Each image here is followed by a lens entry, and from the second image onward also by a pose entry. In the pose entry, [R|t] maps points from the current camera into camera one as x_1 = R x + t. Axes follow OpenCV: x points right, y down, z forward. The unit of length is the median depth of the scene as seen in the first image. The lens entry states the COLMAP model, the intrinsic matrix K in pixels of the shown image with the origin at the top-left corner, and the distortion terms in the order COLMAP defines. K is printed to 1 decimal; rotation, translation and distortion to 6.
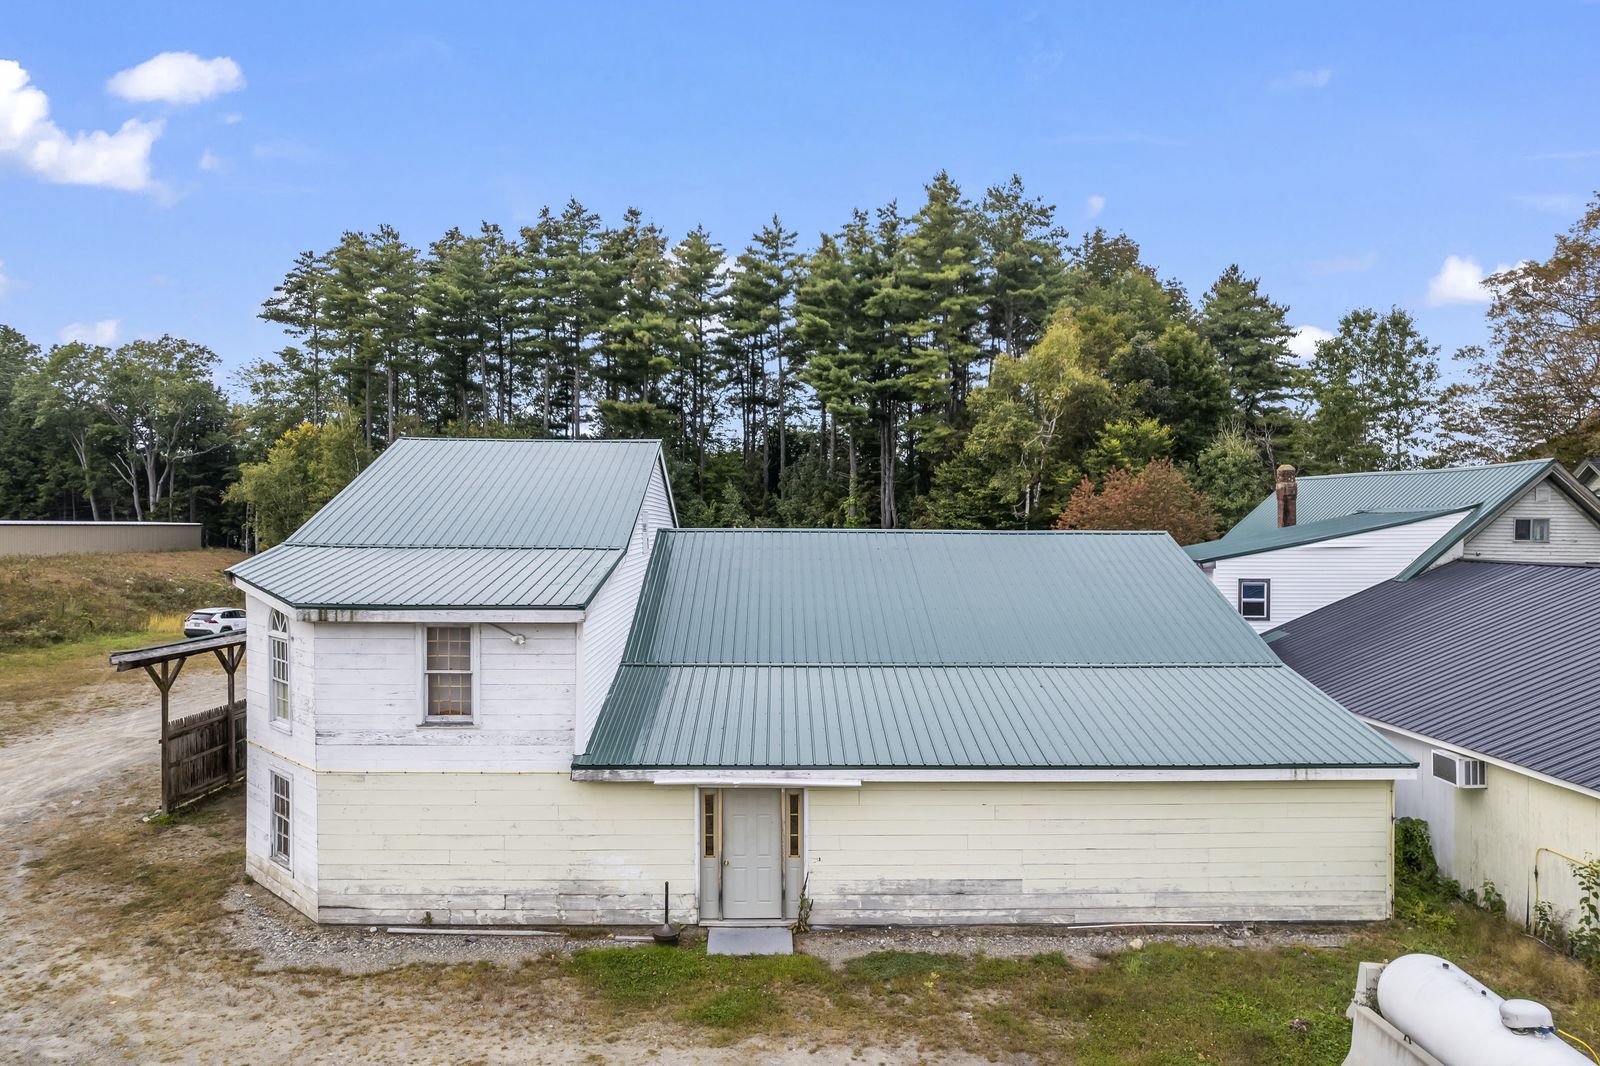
lens RADIAL K [[1041.1, 0, 790.0], [0, 1041.1, 530.9], [0, 0, 1]] dist [-0.052770, 0.063200]
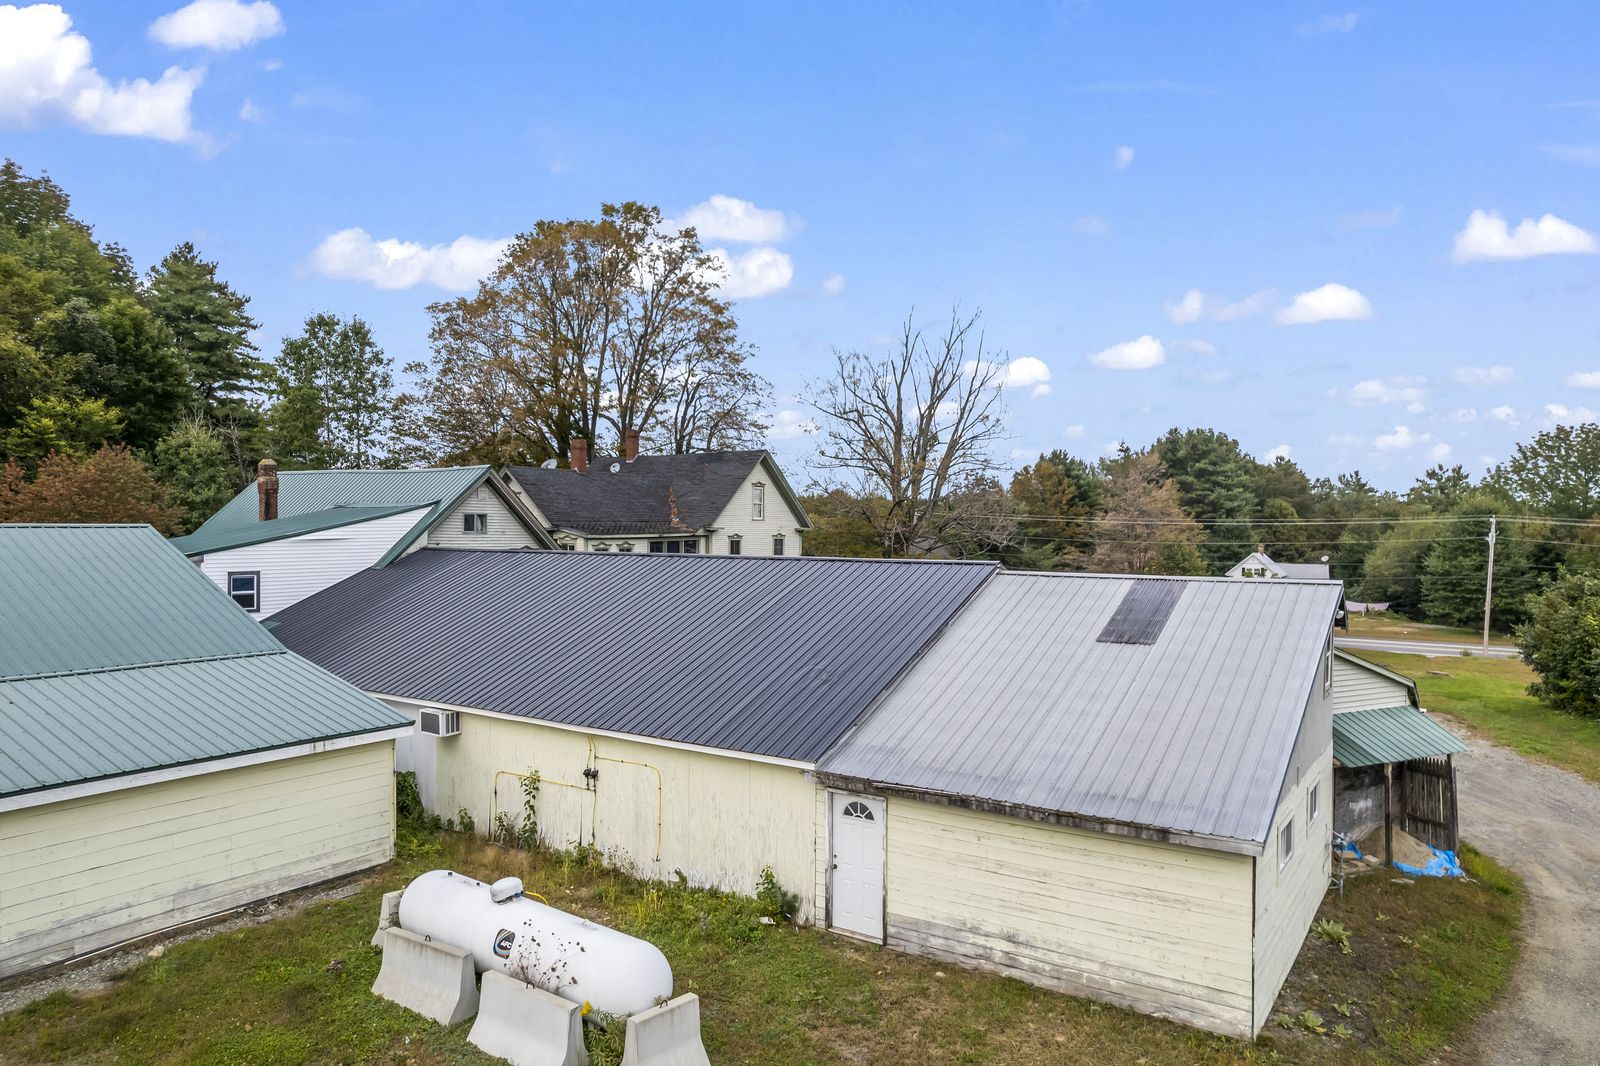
lens RADIAL K [[1041.1, 0, 809.1], [0, 1041.1, 539.2], [0, 0, 1]] dist [-0.052770, 0.063200]
pose [[0.576001, -0.011691, 0.817366, -0.066764], [0.001006, 0.999907, 0.013593, 0.002640], [-0.817449, -0.007008, 0.575959, -0.032898]]
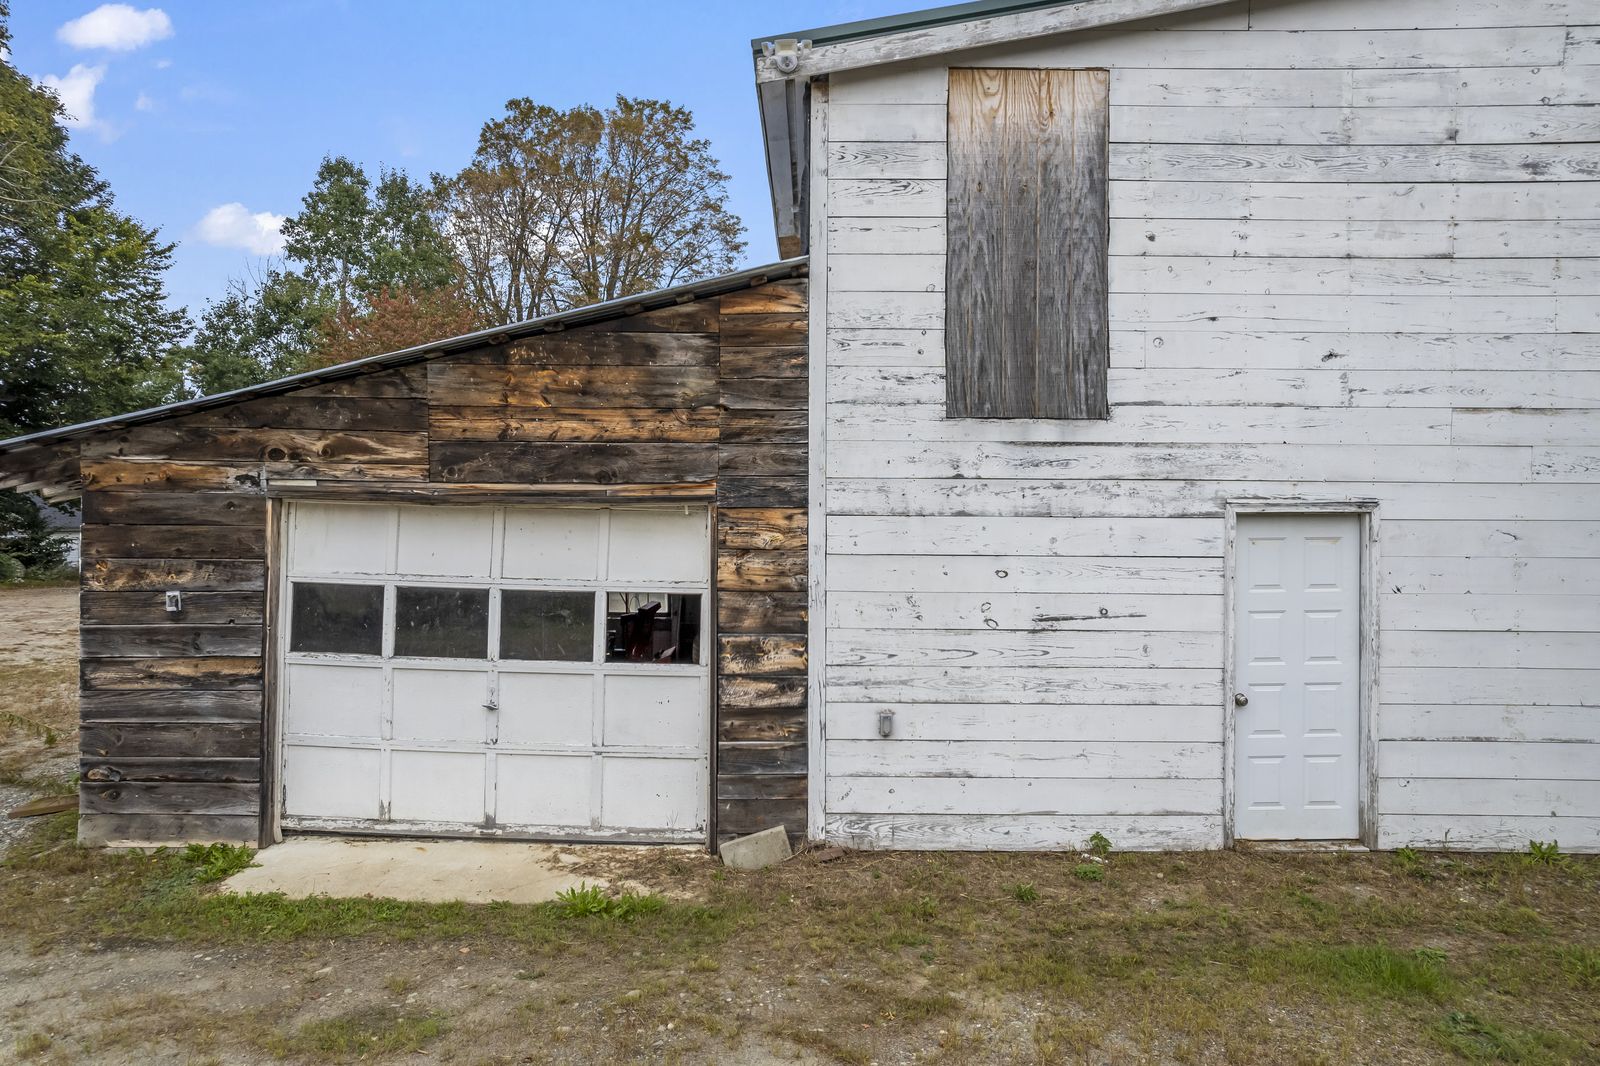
lens RADIAL K [[1041.1, 0, 791.0], [0, 1041.1, 535.2], [0, 0, 1]] dist [-0.052770, 0.063200]
pose [[0.018819, -0.023484, 0.999547, -0.752255], [-0.001367, 0.999723, 0.023514, 0.182531], [-0.999822, -0.001809, 0.018781, 1.746510]]
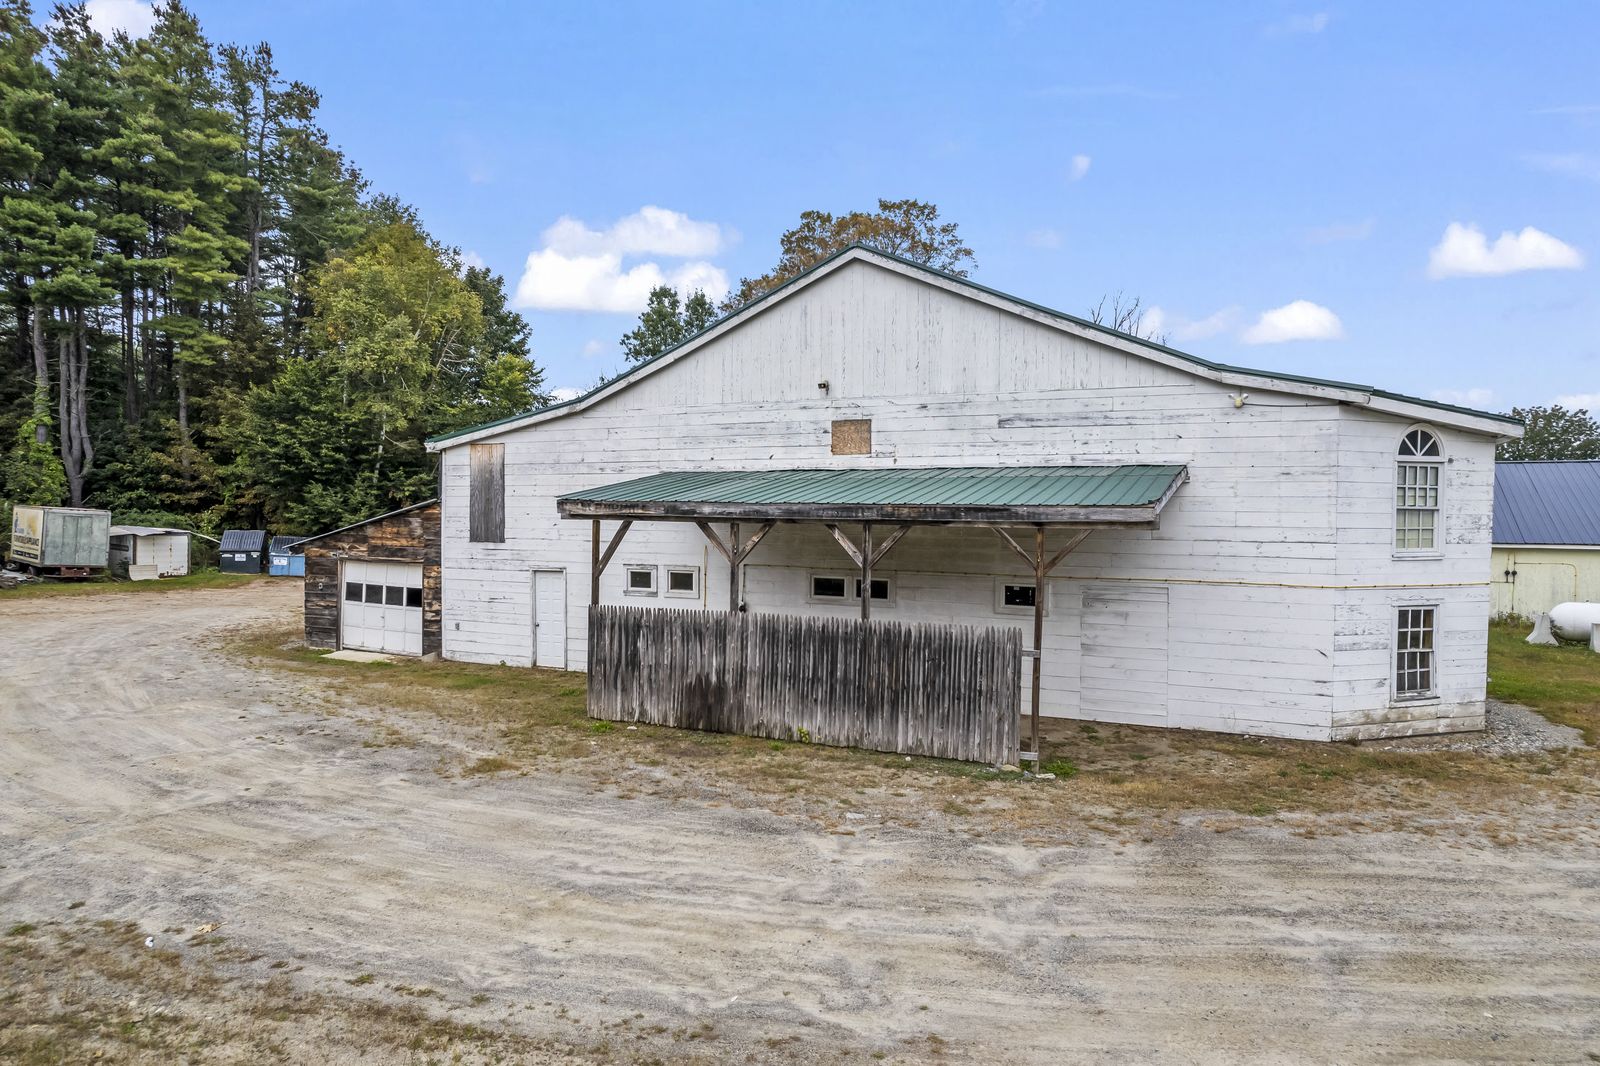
lens RADIAL K [[1041.1, 0, 799.2], [0, 1041.1, 532.5], [0, 0, 1]] dist [-0.052770, 0.063200]
pose [[0.448748, -0.020826, 0.893416, -1.277687], [0.000302, 0.999732, 0.023153, 0.118960], [-0.893658, -0.010120, 0.448634, 0.887991]]
